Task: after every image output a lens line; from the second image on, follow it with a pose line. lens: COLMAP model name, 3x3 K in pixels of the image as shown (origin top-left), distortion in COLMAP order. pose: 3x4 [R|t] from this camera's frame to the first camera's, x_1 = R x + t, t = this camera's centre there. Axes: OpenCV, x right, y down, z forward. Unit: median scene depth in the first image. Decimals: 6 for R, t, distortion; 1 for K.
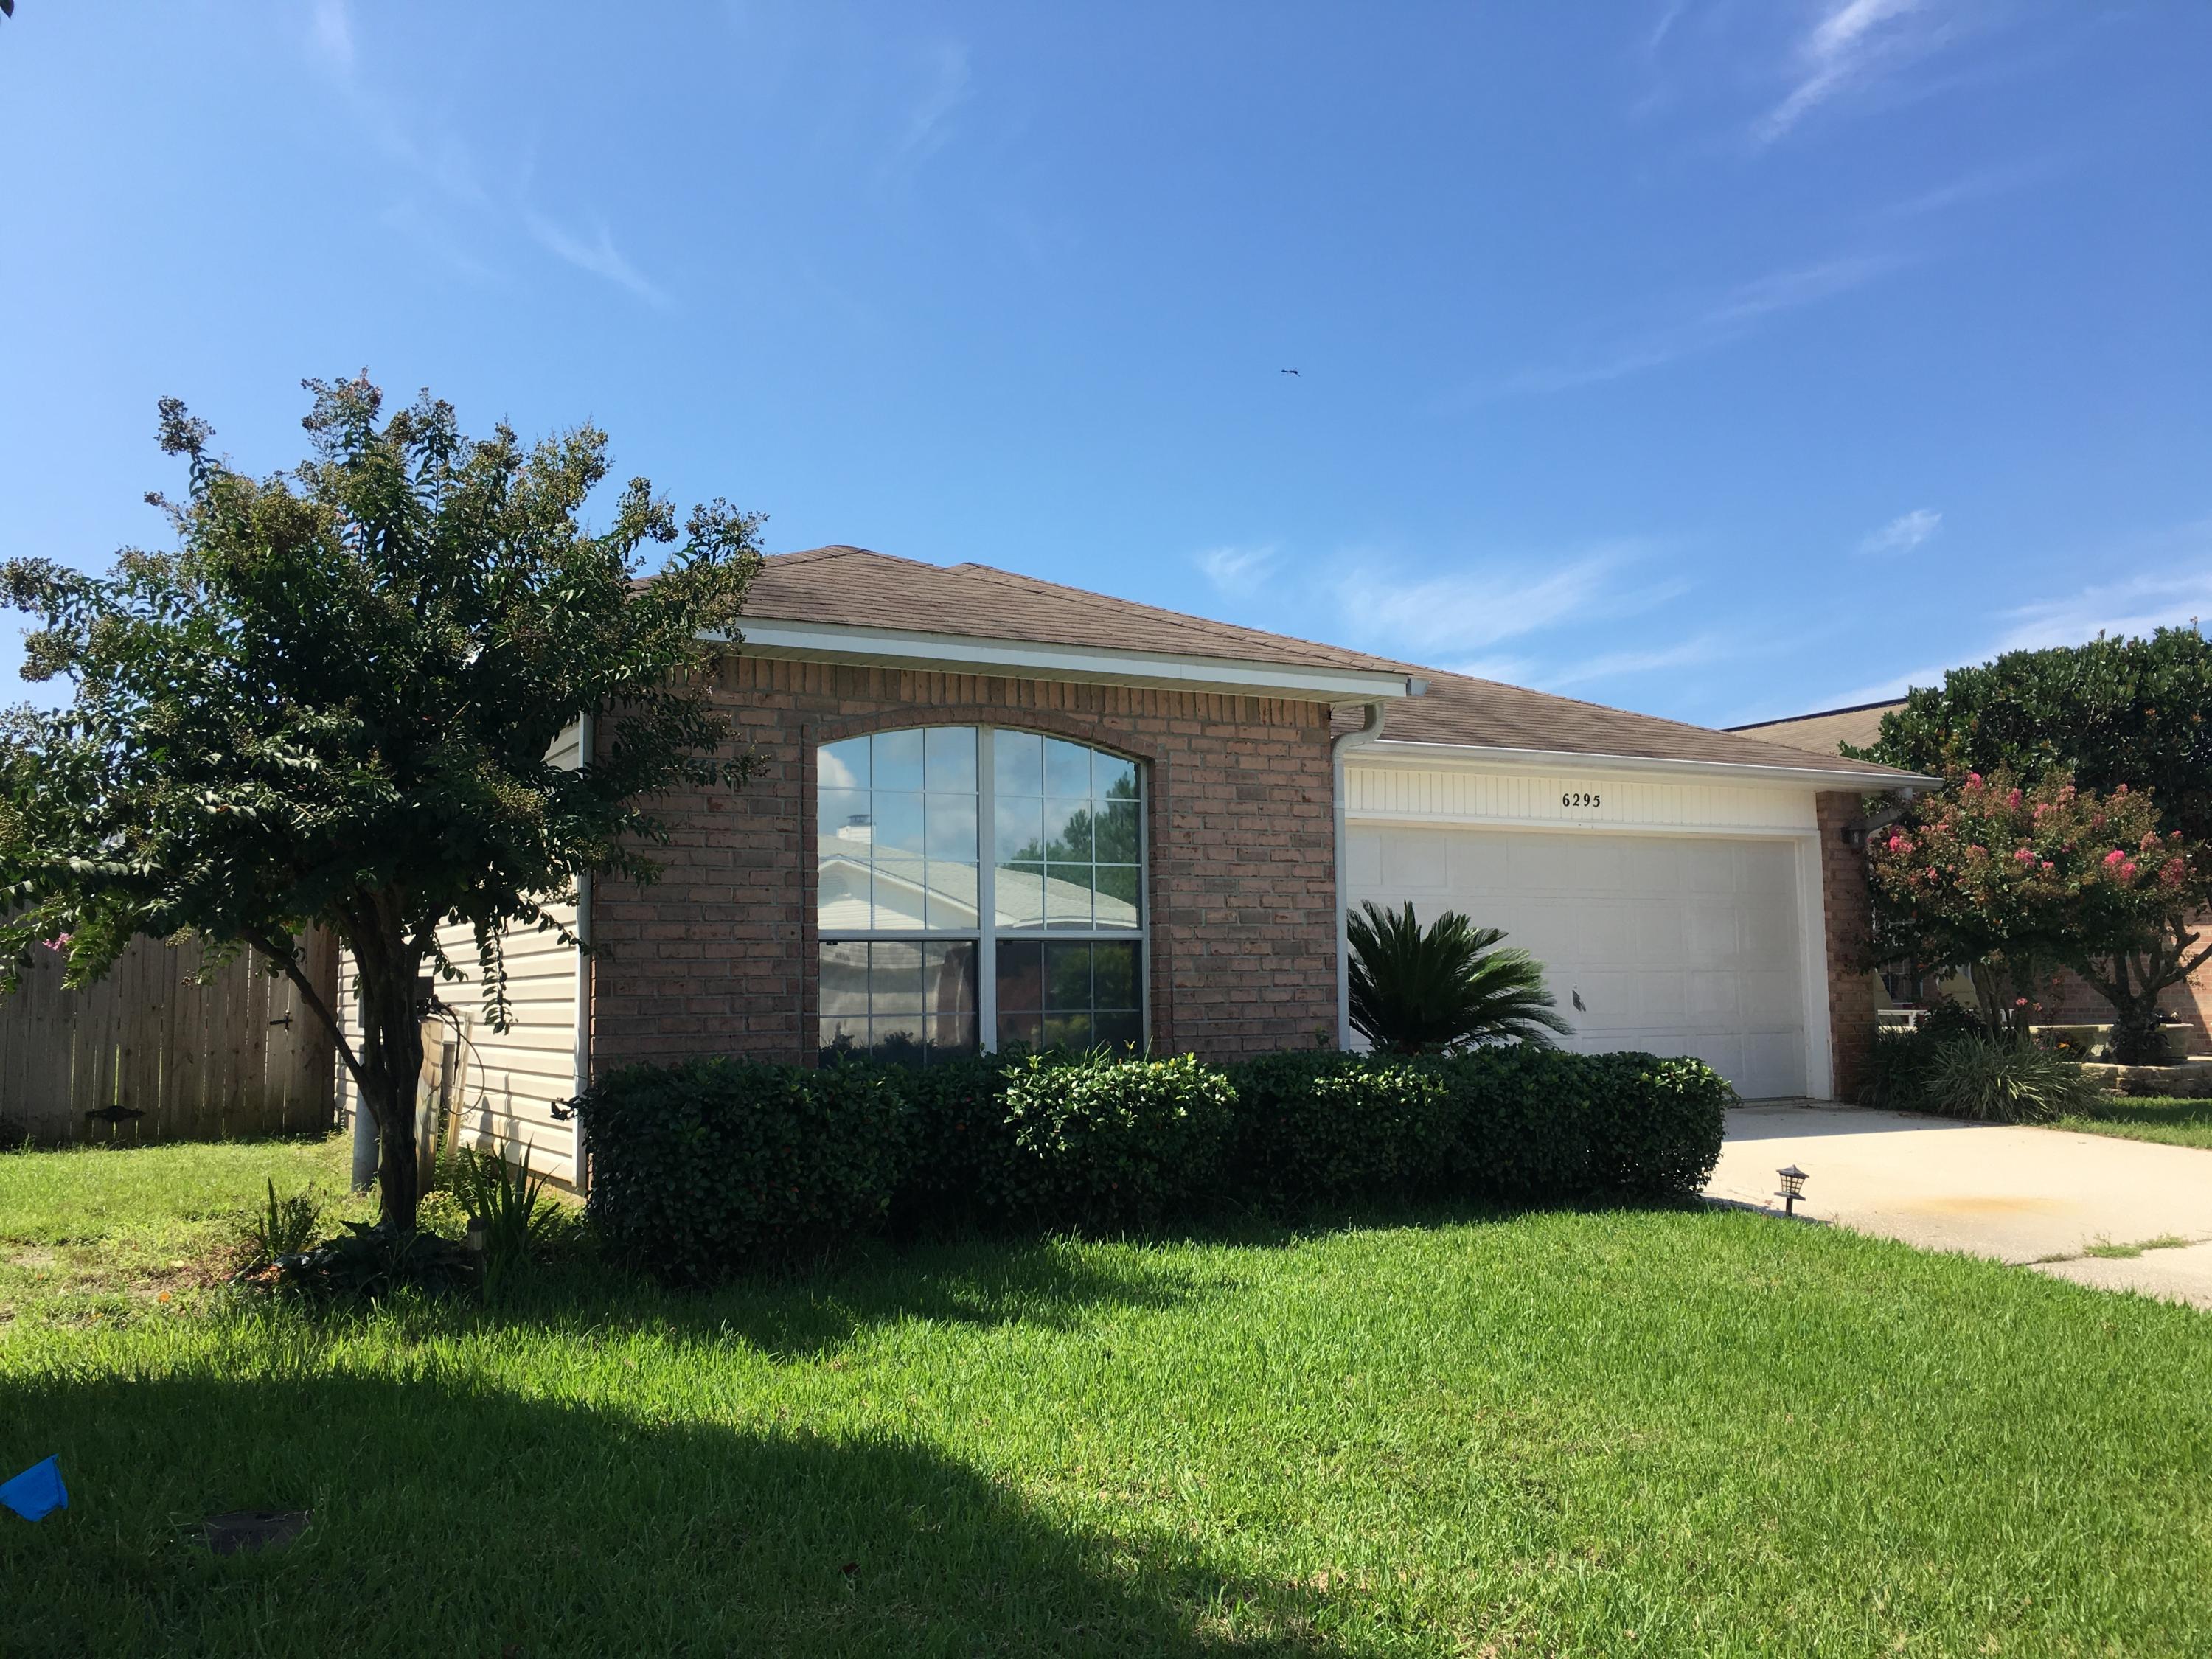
lens RADIAL K [[1903.7, 0, 1102.9], [0, 1903.7, 866.1], [0, 0, 1]] dist [0.070274, -0.097292]
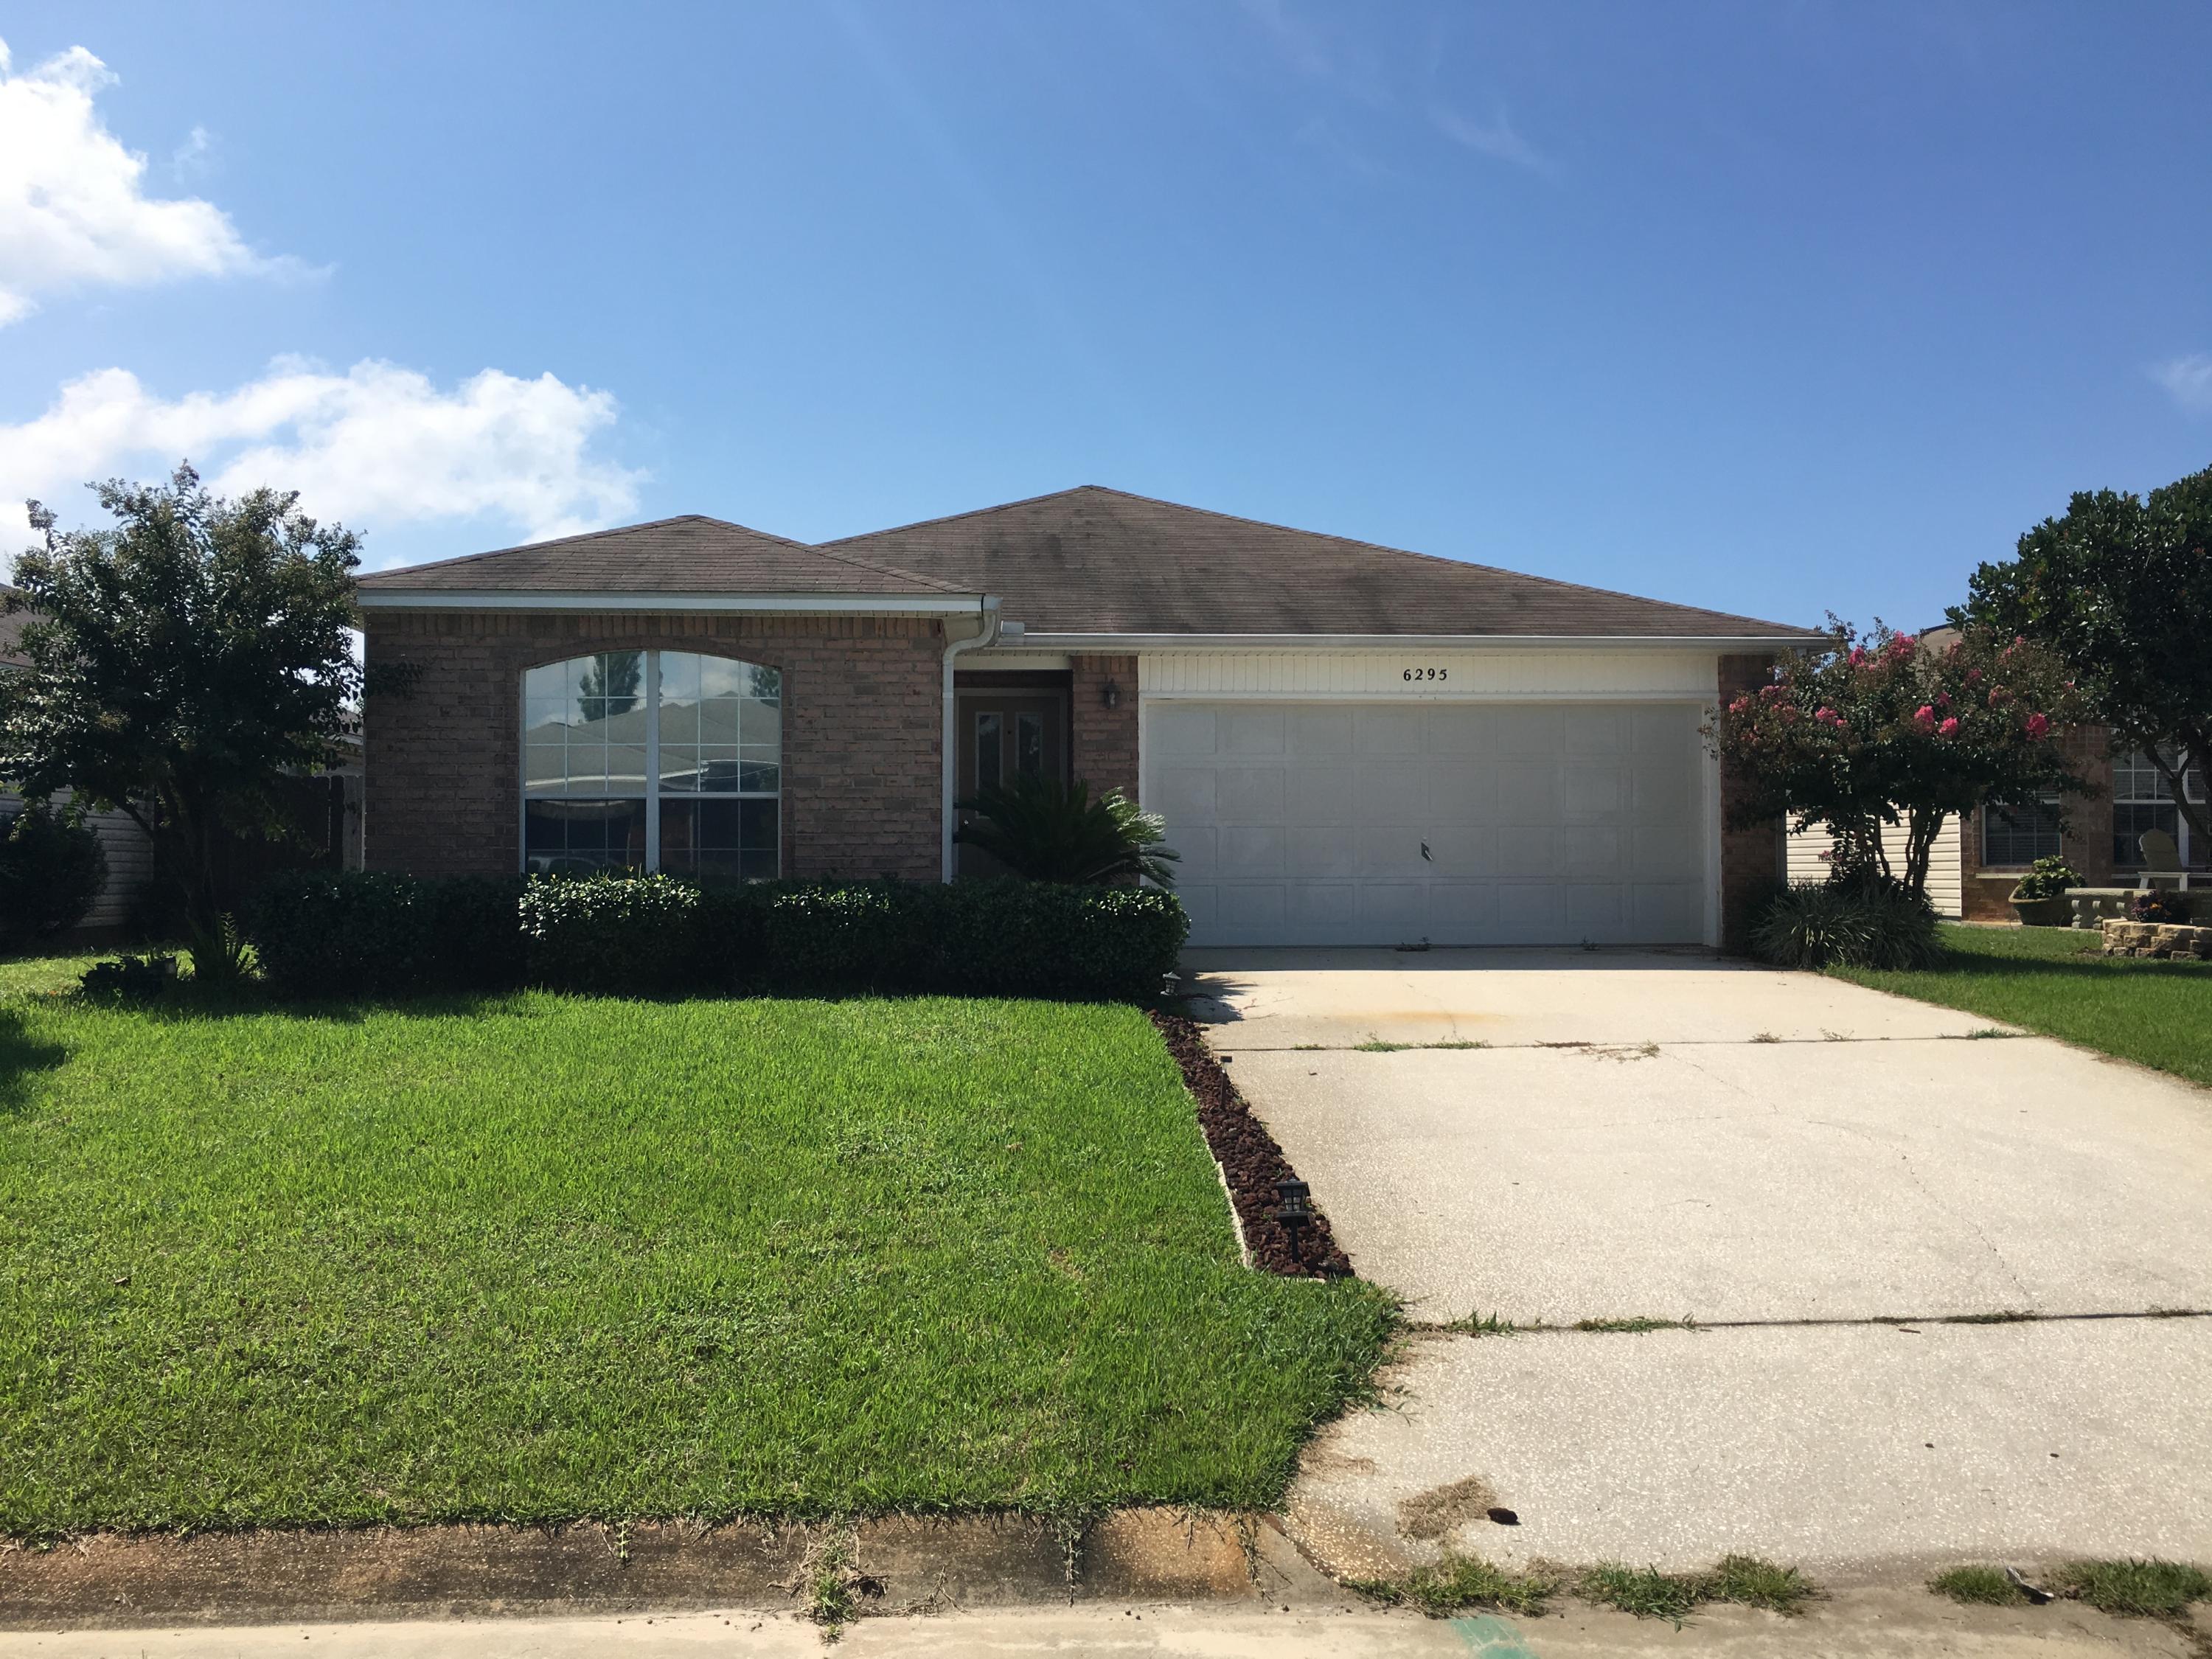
lens RADIAL K [[1892.4, 0, 1106.3], [0, 1892.4, 815.7], [0, 0, 1]] dist [0.086786, -0.110038]
pose [[0.900659, -0.001578, -0.434524, 0.818462], [0.020272, 0.999057, 0.038391, 0.002881], [0.434054, -0.043386, 0.899842, -0.136229]]
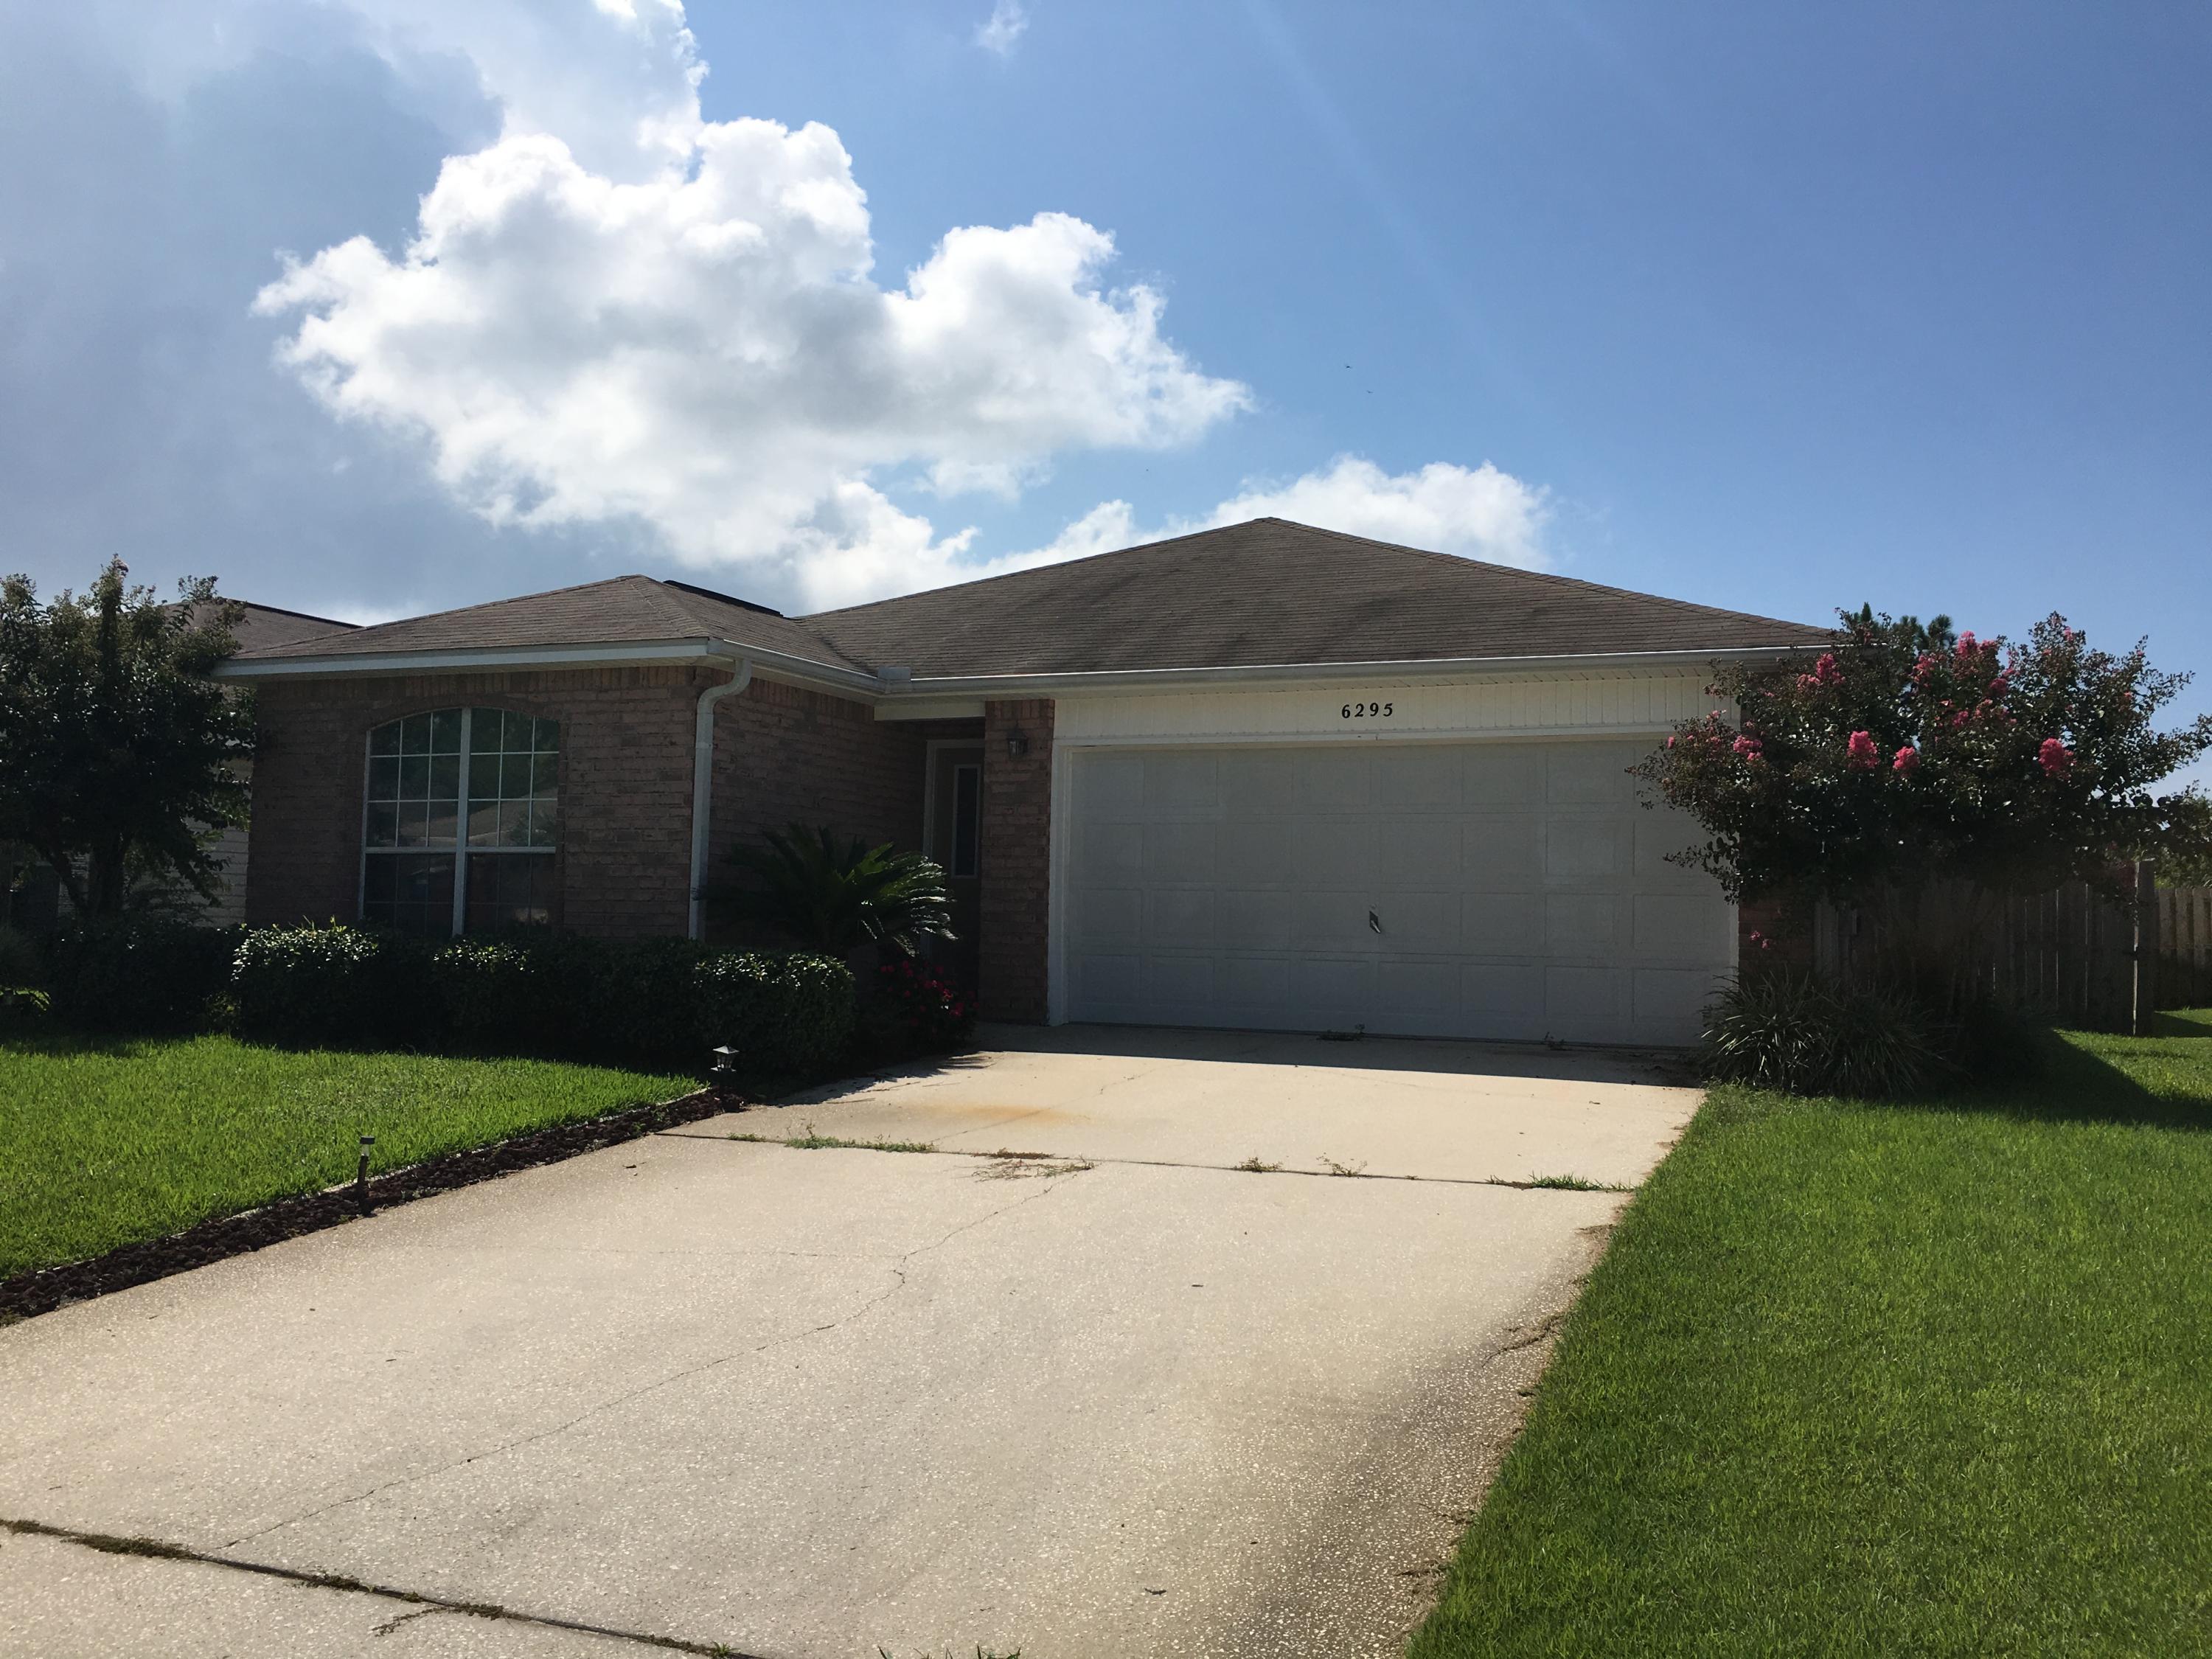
lens RADIAL K [[1892.4, 0, 1106.3], [0, 1892.4, 815.7], [0, 0, 1]] dist [0.086786, -0.110038]
pose [[0.606406, -0.023104, -0.794819, 1.322494], [0.025301, 0.999632, -0.009755, 0.034113], [0.794753, -0.014195, 0.606768, 0.470632]]
